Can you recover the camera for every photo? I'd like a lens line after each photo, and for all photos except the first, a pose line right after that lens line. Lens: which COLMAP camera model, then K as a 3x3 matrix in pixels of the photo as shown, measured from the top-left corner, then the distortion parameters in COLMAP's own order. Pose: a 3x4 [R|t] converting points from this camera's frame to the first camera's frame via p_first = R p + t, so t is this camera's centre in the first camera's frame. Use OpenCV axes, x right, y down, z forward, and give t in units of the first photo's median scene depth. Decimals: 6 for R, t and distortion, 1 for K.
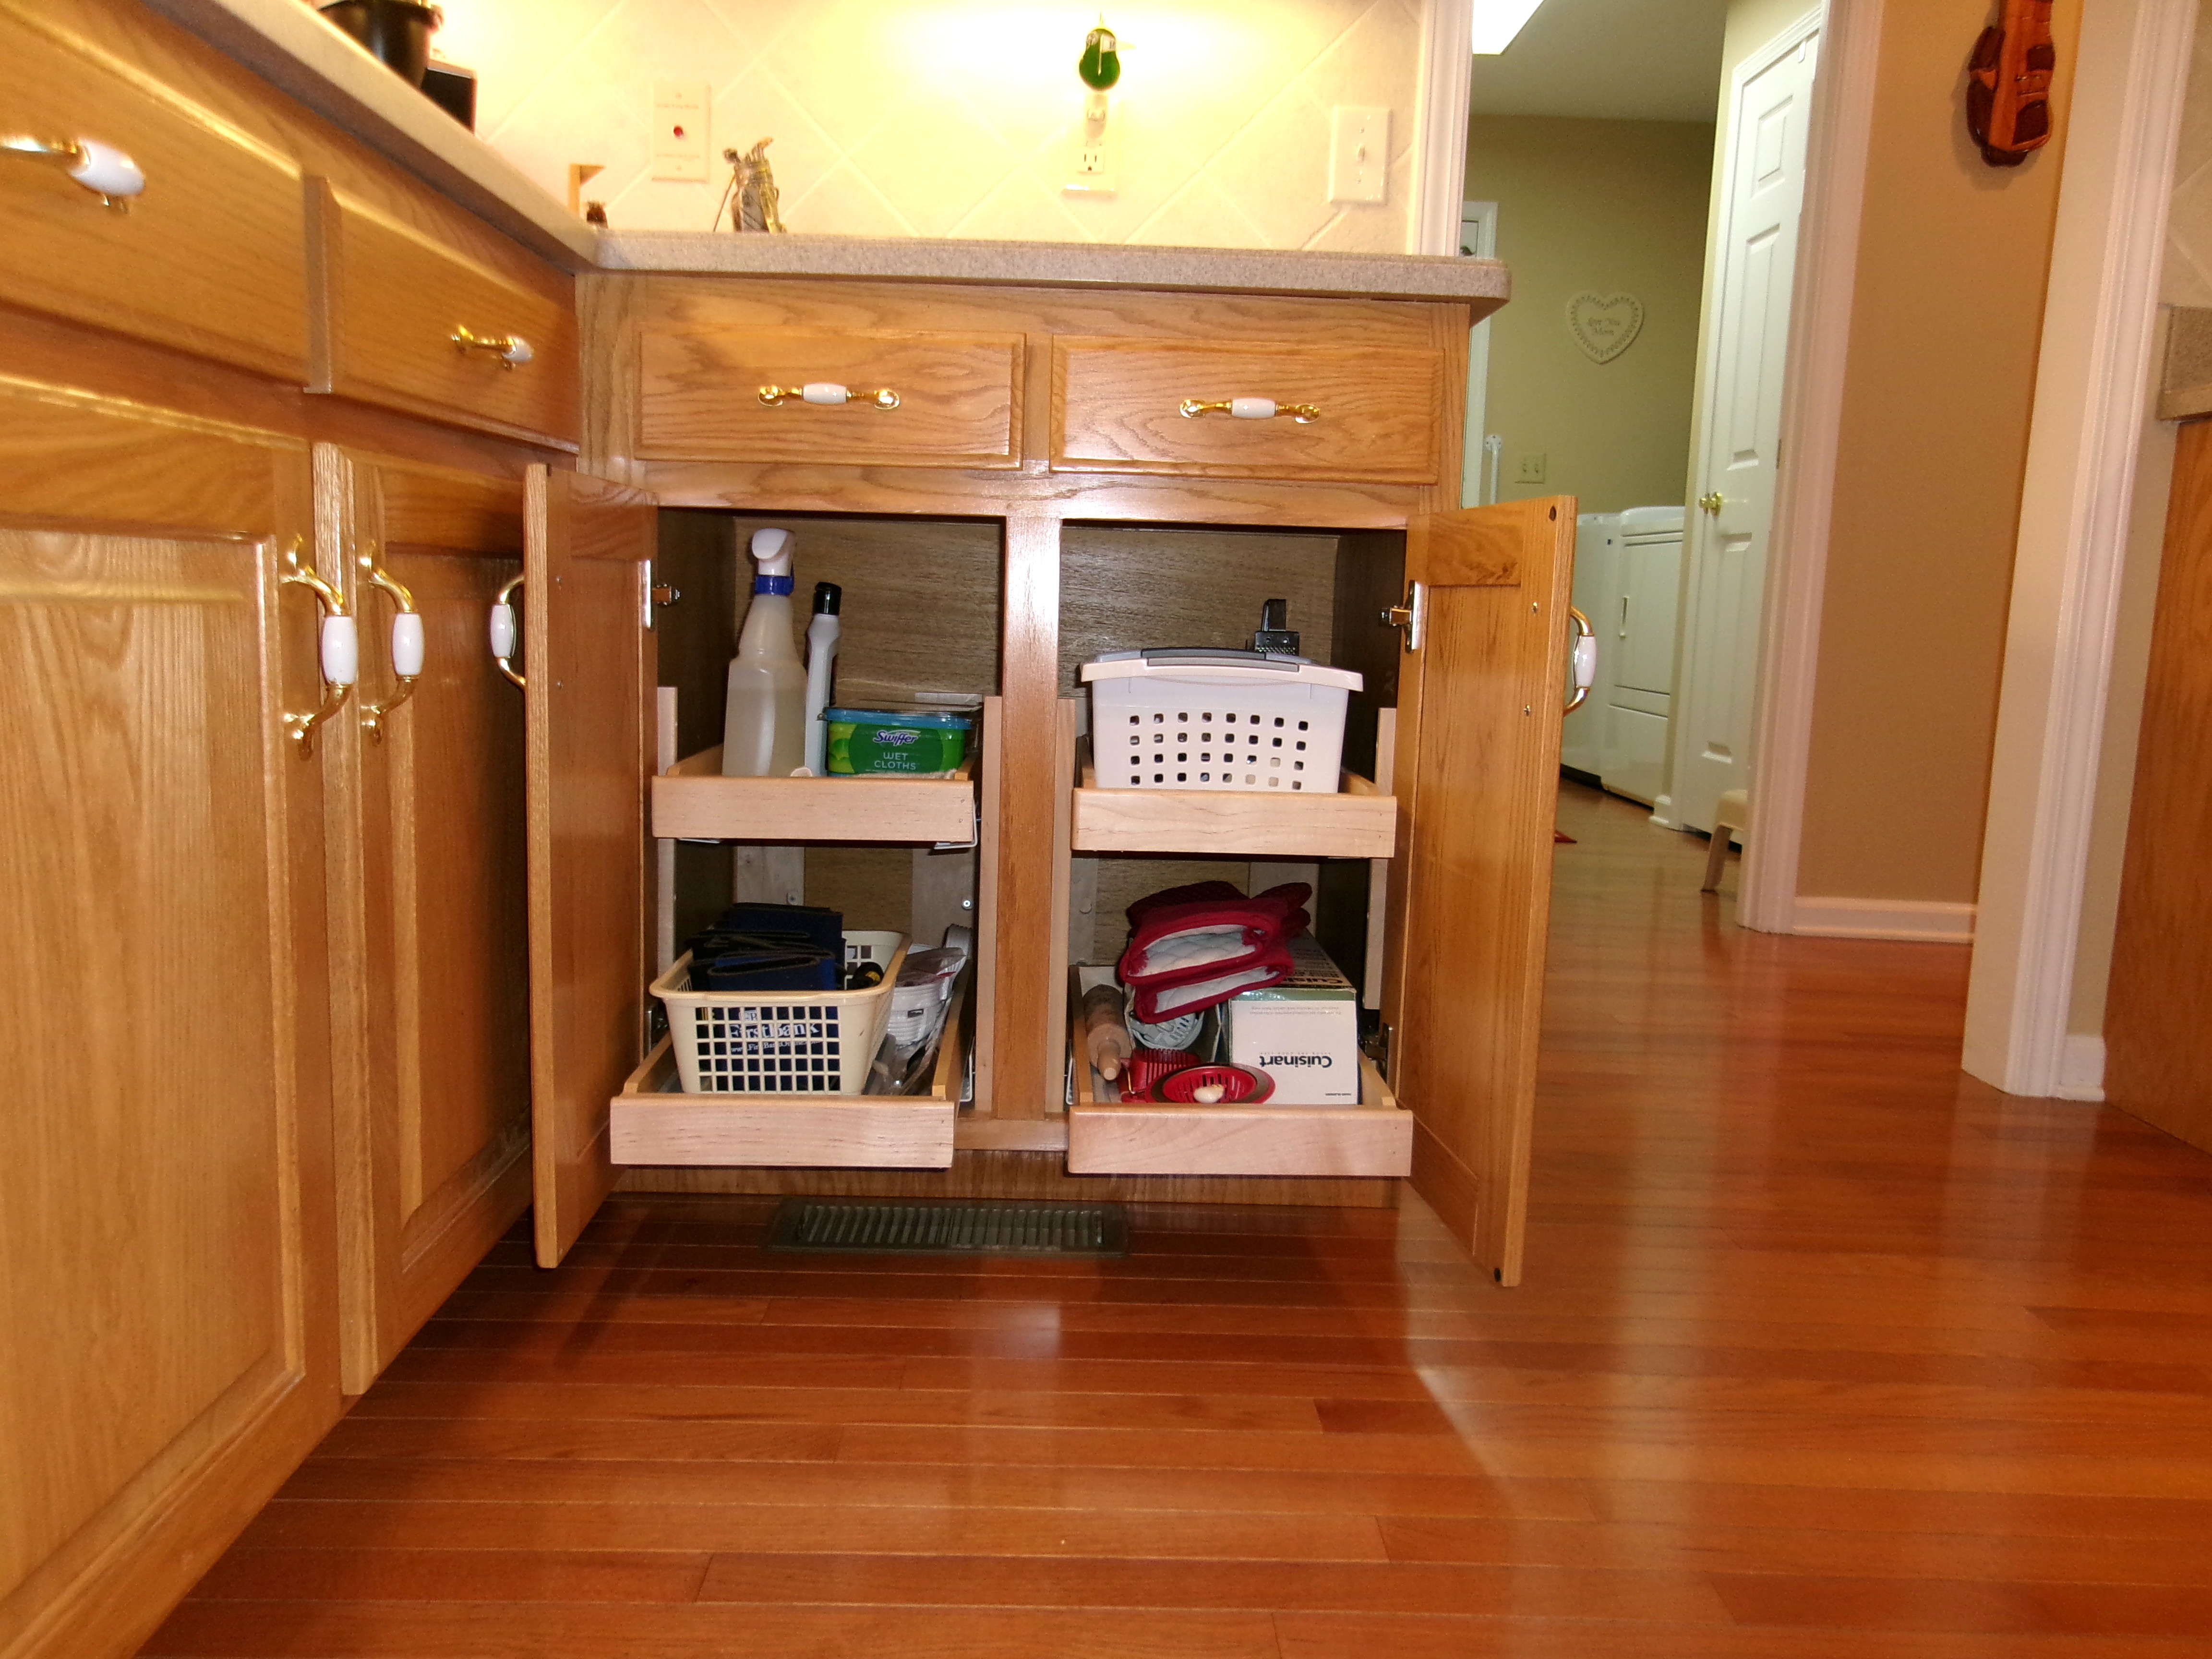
lens RADIAL K [[1722.0, 0, 1113.2], [0, 1722.0, 831.9], [0, 0, 1]] dist [-0.006273, 0.000999]
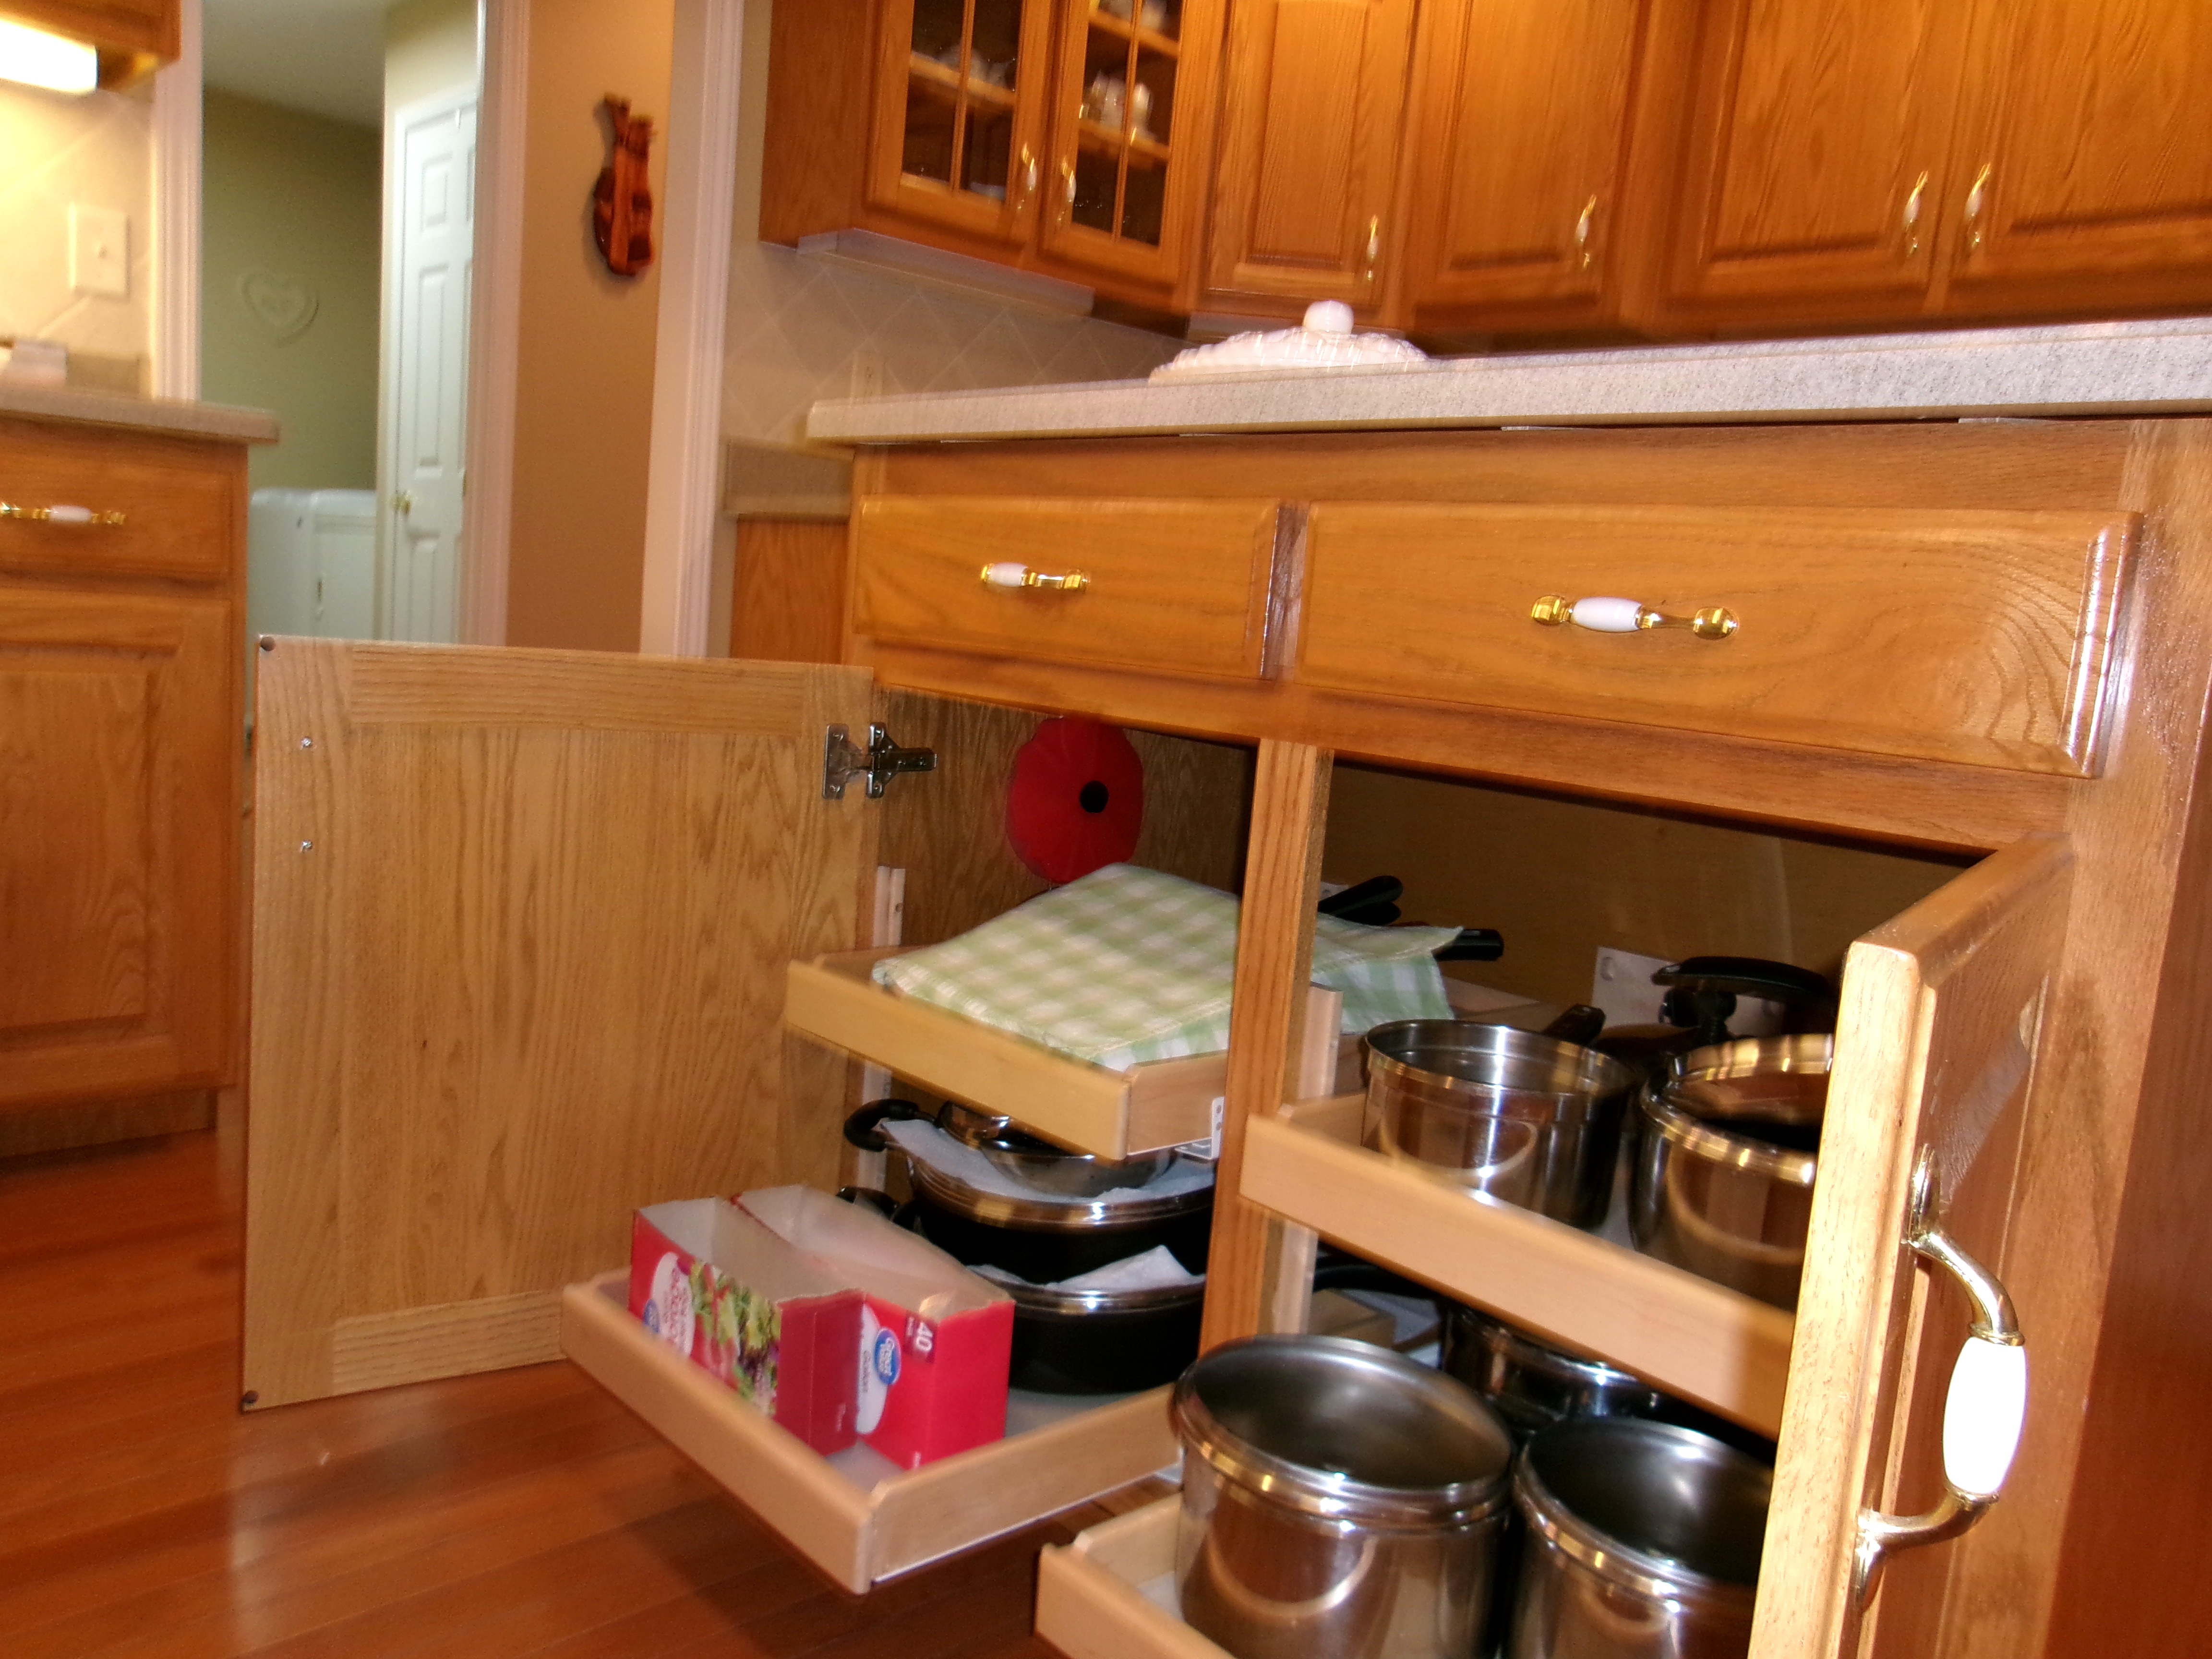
lens RADIAL K [[1722.0, 0, 1113.2], [0, 1722.0, 831.9], [0, 0, 1]] dist [-0.006273, 0.000999]
pose [[0.745810, -0.072132, 0.662242, -0.143881], [0.049017, 0.997368, 0.053432, -0.029463], [-0.664353, -0.007389, 0.747382, -0.332350]]
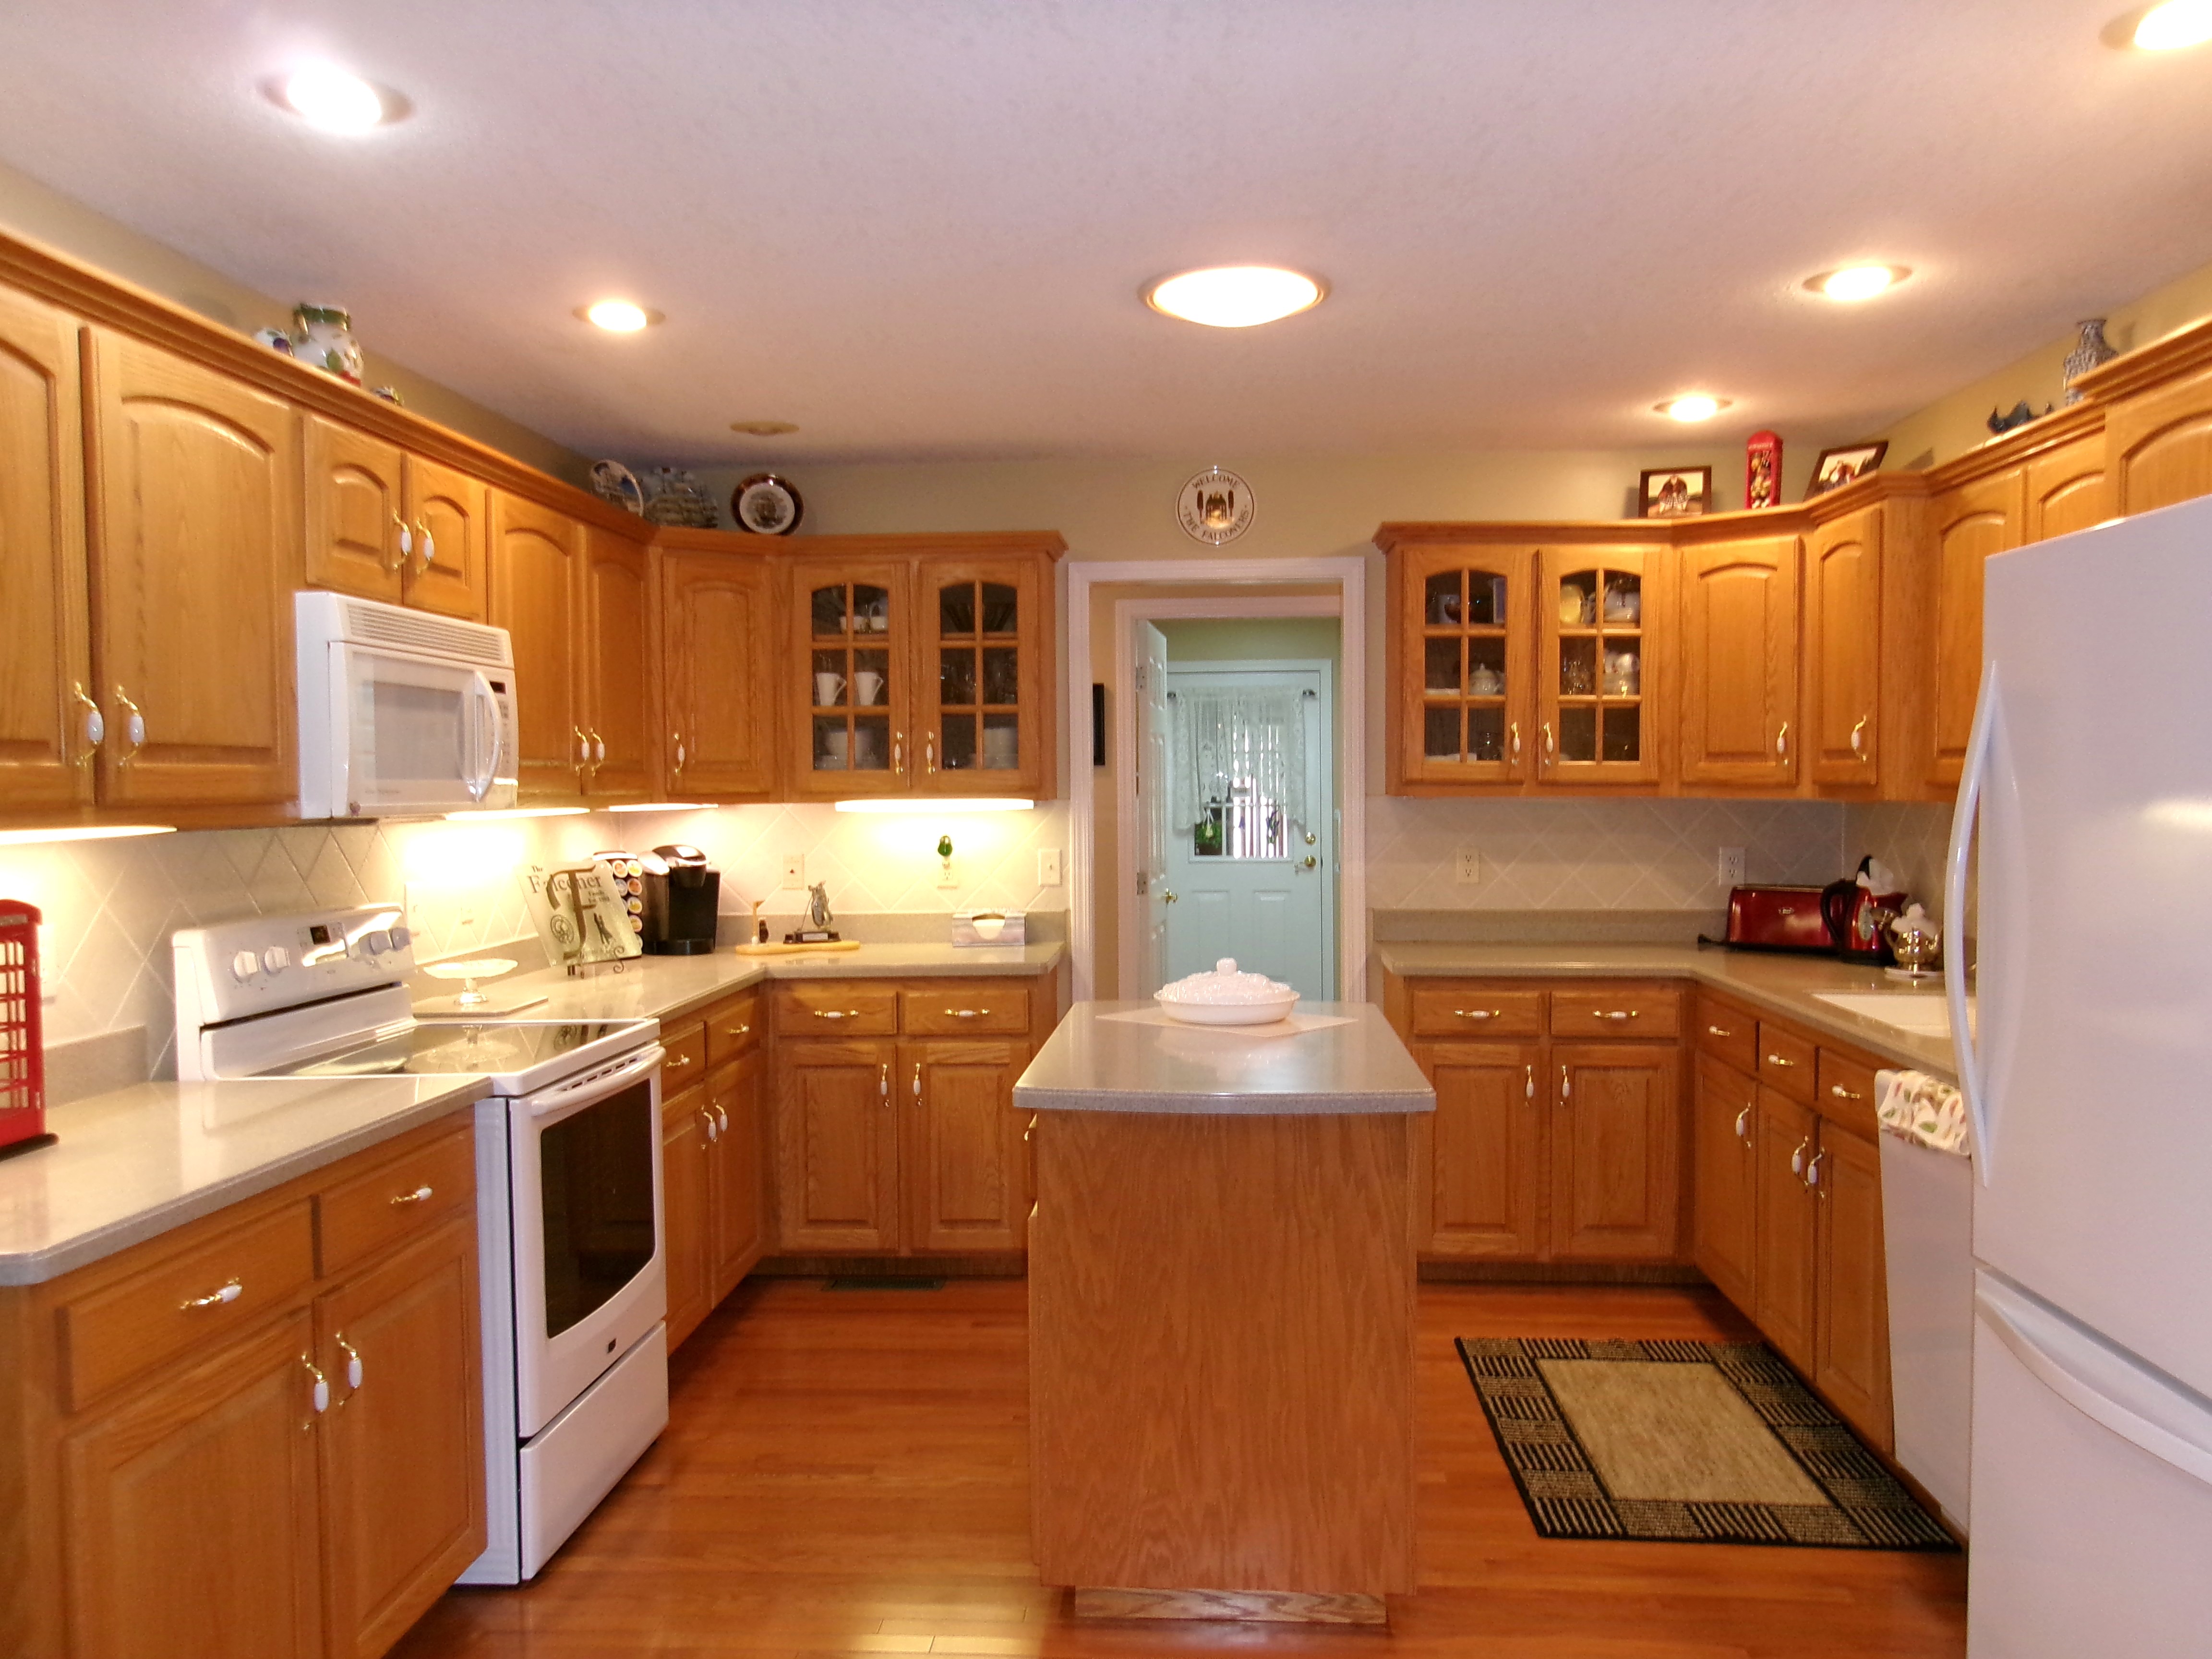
lens RADIAL K [[1773.8, 0, 1106.0], [0, 1773.8, 829.5], [0, 0, 1]] dist [-0.005278, 0.159477]
pose [[0.993930, -0.053908, -0.095906, 0.484372], [0.042671, 0.992381, -0.115584, -0.137903], [0.101407, 0.110790, 0.988657, -1.626320]]
